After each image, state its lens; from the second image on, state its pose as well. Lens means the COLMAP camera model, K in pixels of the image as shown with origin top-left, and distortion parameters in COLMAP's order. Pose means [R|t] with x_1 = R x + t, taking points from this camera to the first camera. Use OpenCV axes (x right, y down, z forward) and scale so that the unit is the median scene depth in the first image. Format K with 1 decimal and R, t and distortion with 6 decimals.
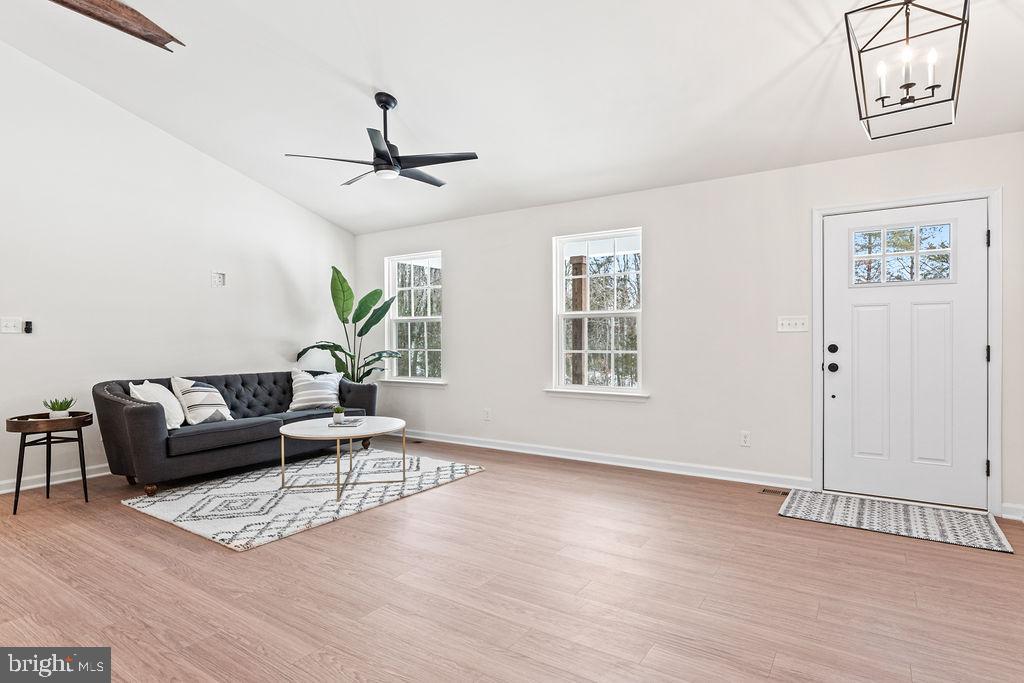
lens RADIAL K [[537.3, 0, 570.4], [0, 537.3, 343.3], [0, 0, 1]] dist [-0.000177, -0.000482]
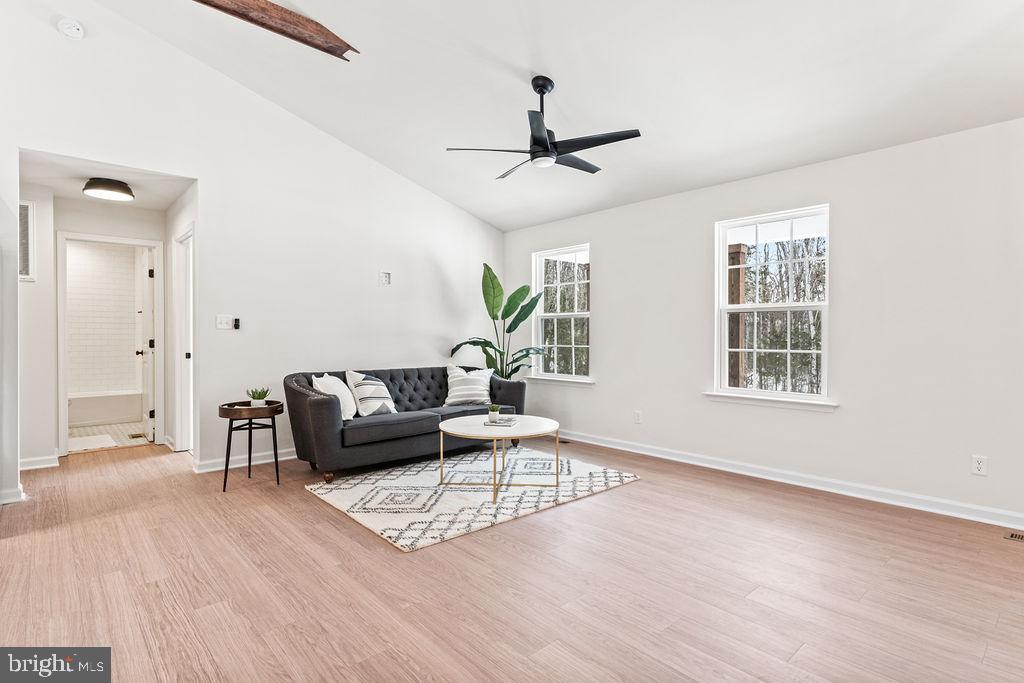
lens RADIAL K [[534.8, 0, 553.5], [0, 534.8, 339.4], [0, 0, 1]] dist [0.001478, -0.000208]
pose [[0.964285, 0.006150, -0.264794, -0.070026], [-0.006545, 0.999978, -0.000609, -0.000772], [0.264784, 0.002320, 0.964305, 0.091349]]
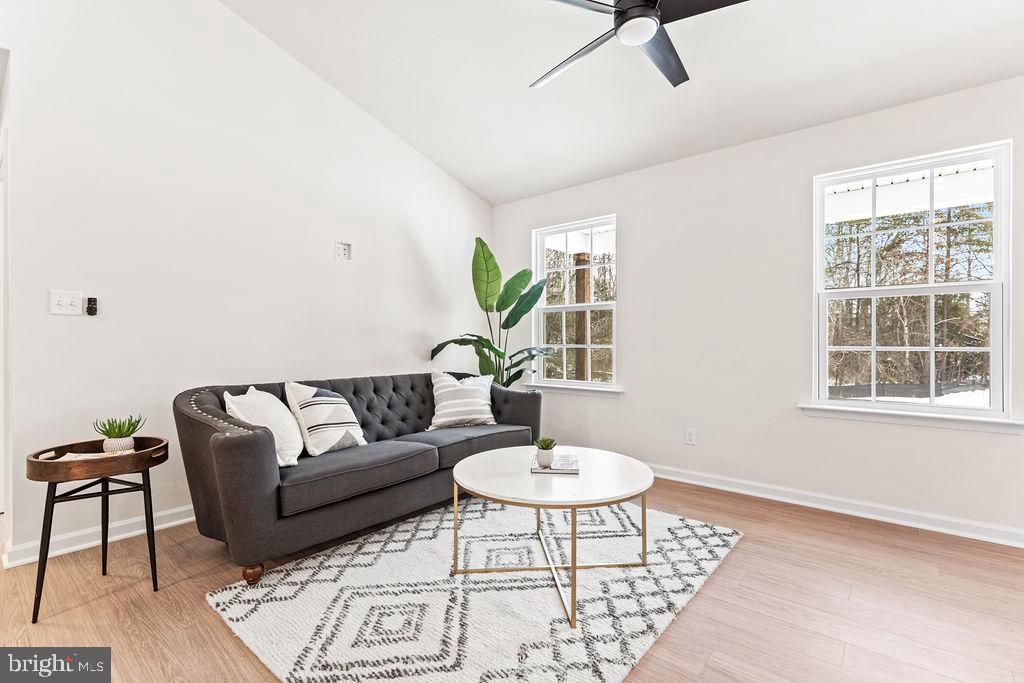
lens RADIAL K [[469.5, 0, 543.6], [0, 469.5, 341.8], [0, 0, 1]] dist [-0.002349, -0.000241]
pose [[0.990863, 0.002914, -0.134841, -0.358834], [-0.003909, 0.999967, -0.007118, 0.015961], [0.134816, 0.007580, 0.990842, 0.481766]]
